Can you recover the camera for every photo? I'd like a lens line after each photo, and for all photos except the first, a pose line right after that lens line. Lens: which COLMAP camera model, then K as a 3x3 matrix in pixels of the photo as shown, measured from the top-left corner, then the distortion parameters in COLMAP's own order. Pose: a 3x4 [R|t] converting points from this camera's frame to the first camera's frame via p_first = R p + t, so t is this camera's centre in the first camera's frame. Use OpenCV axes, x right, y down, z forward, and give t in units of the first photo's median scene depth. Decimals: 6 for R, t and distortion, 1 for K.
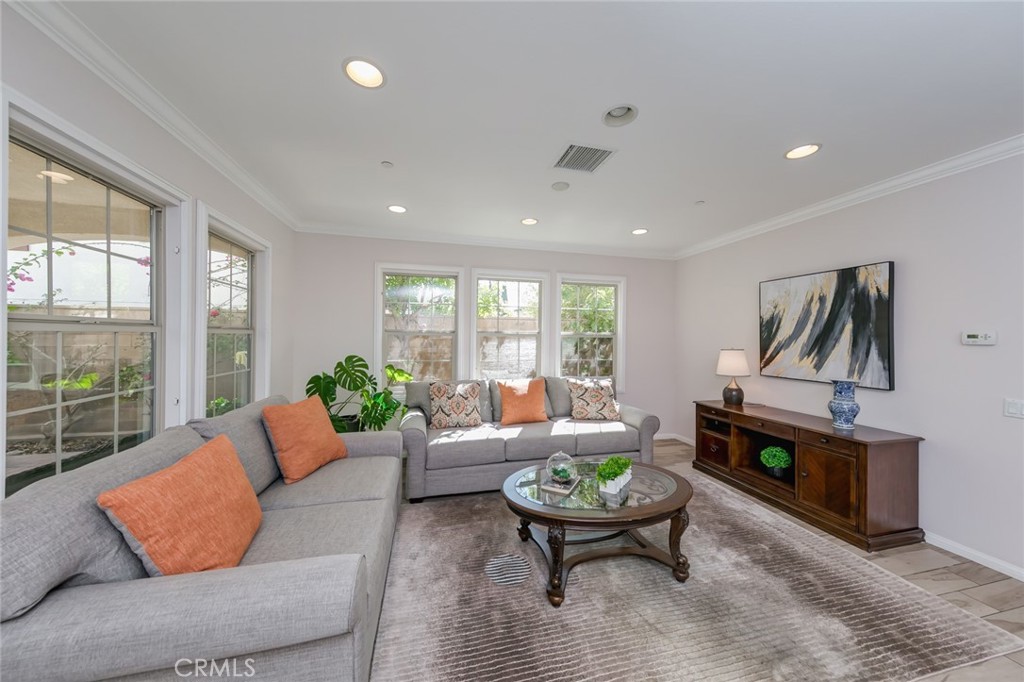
lens RADIAL K [[328.5, 0, 481.4], [0, 328.5, 336.4], [0, 0, 1]] dist [0.000479, 0.000033]
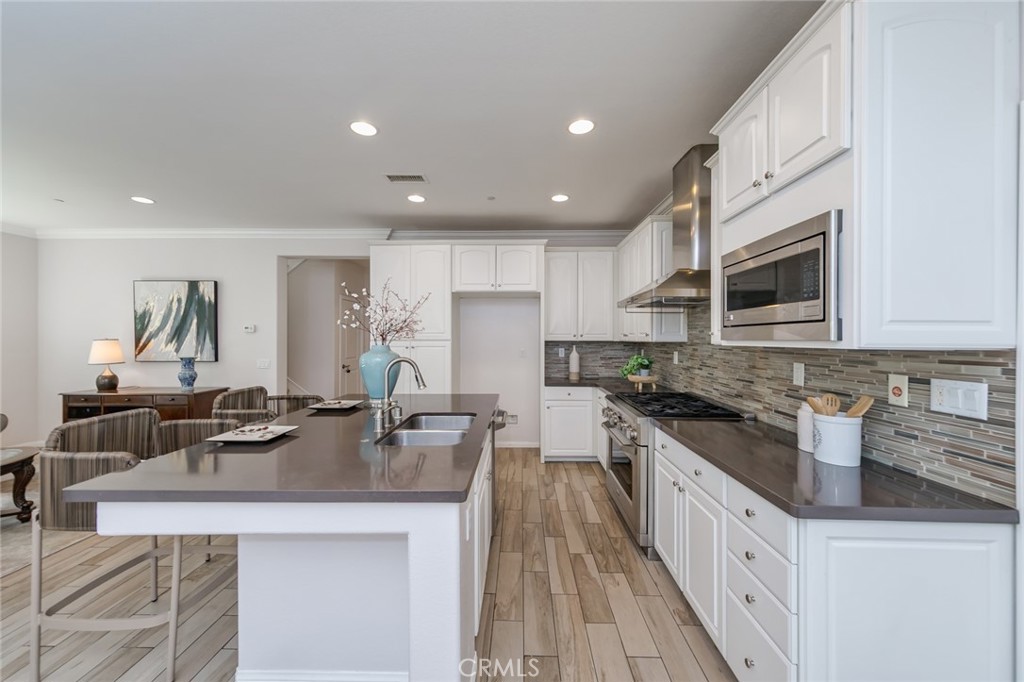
lens RADIAL K [[395.2, 0, 520.0], [0, 395.2, 339.1], [0, 0, 1]] dist [0.000642, -0.000113]
pose [[0.178105, -0.008440, 0.983975, -0.331903], [0.000209, 0.999964, 0.008539, 0.033728], [-0.984012, -0.001315, 0.178100, -0.695574]]
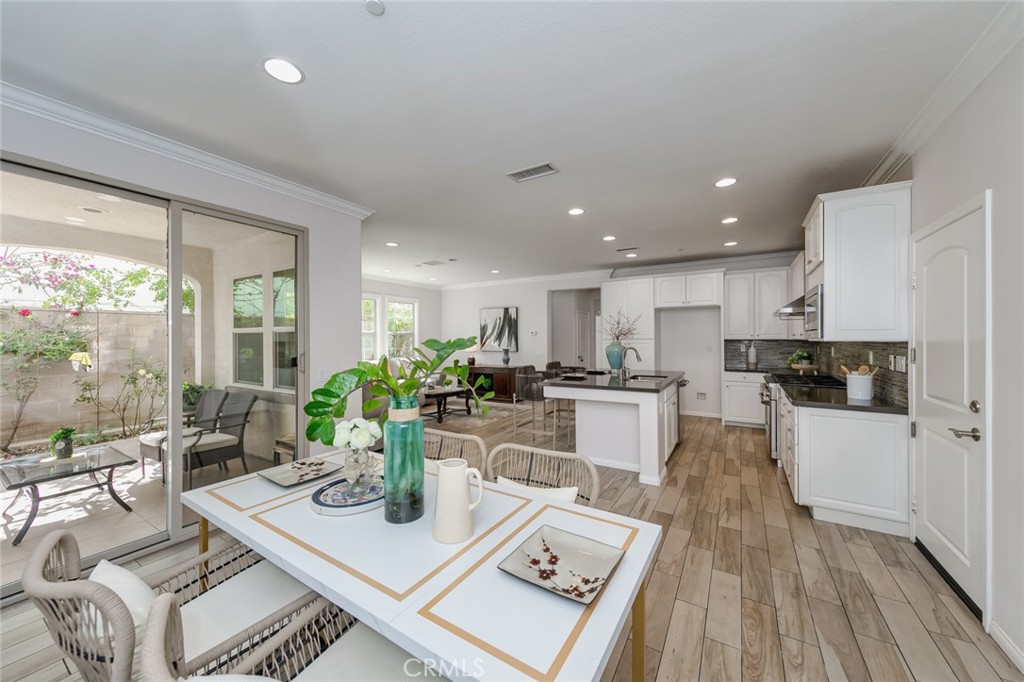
lens RADIAL K [[372.2, 0, 507.4], [0, 372.2, 338.2], [0, 0, 1]] dist [0.001458, 0.000078]
pose [[0.664216, -0.010308, 0.747470, -1.101585], [0.010237, 0.999937, 0.004693, 0.026081], [-0.747471, 0.004535, 0.664279, -0.975707]]
